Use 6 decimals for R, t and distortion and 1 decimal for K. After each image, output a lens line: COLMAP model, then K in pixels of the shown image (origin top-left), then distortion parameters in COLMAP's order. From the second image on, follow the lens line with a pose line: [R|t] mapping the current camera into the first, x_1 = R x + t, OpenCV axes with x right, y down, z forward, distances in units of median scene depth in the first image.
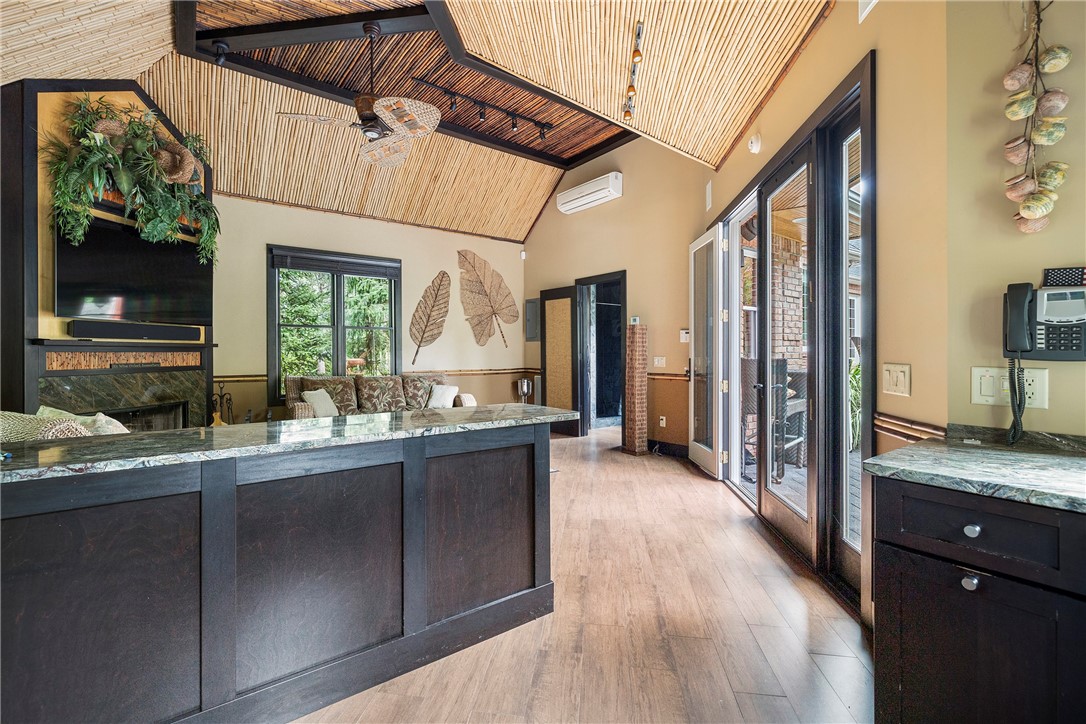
lens RADIAL K [[471.5, 0, 543.8], [0, 471.5, 352.6], [0, 0, 1]] dist [-0.000118, -0.000140]
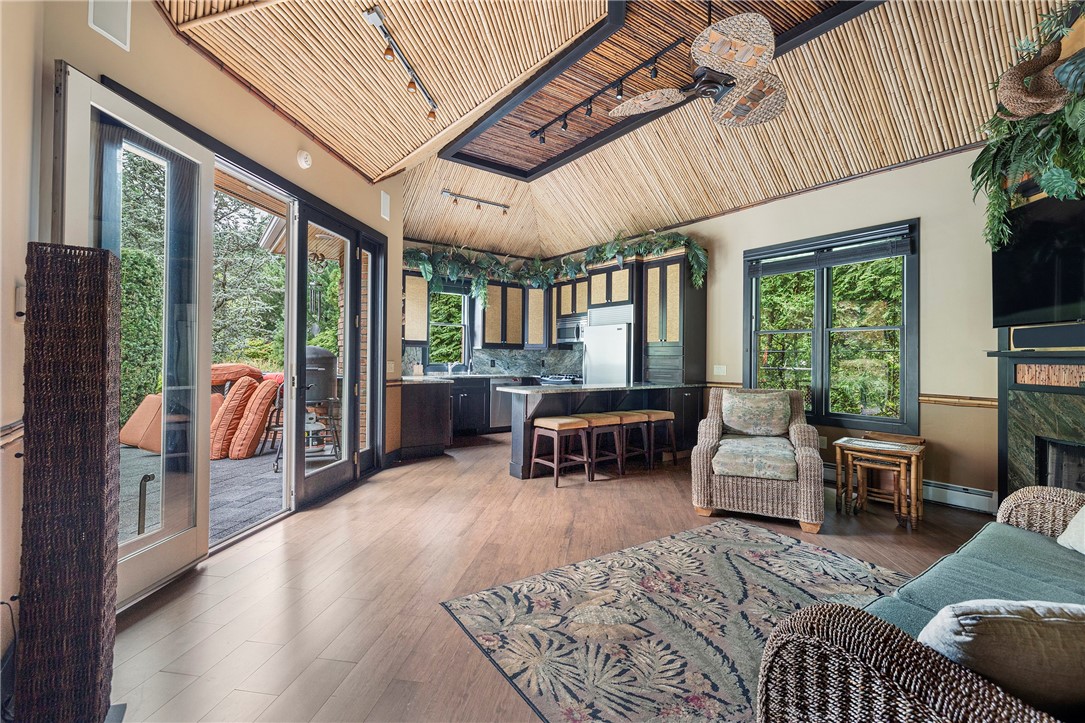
lens RADIAL K [[471.0, 0, 543.3], [0, 471.0, 352.1], [0, 0, 1]] dist [-0.000118, -0.000140]
pose [[-0.999843, -0.011038, 0.013854, -0.064311], [-0.011158, 0.999901, -0.008626, -0.004071], [-0.013758, -0.008779, -0.999867, 1.263097]]
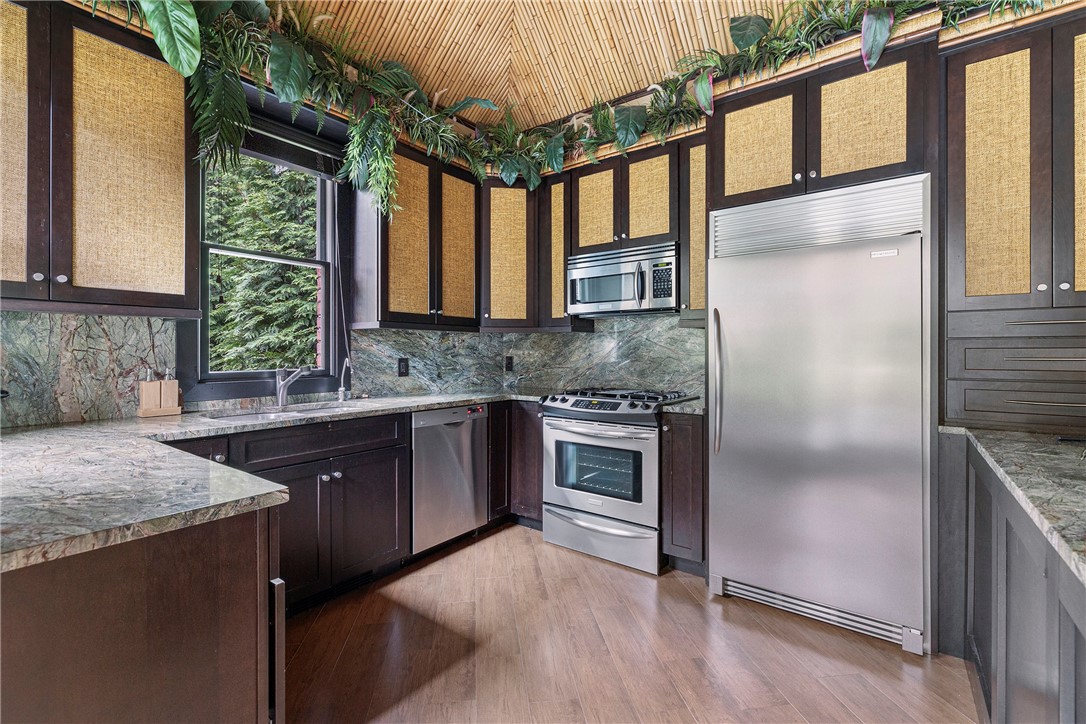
lens RADIAL K [[471.5, 0, 543.8], [0, 471.5, 352.6], [0, 0, 1]] dist [-0.000118, -0.000140]
pose [[-0.961719, 0.000738, -0.274036, 0.102265], [-0.000284, 0.999993, 0.003690, 0.000114], [0.274037, 0.003626, -0.961712, 0.425302]]
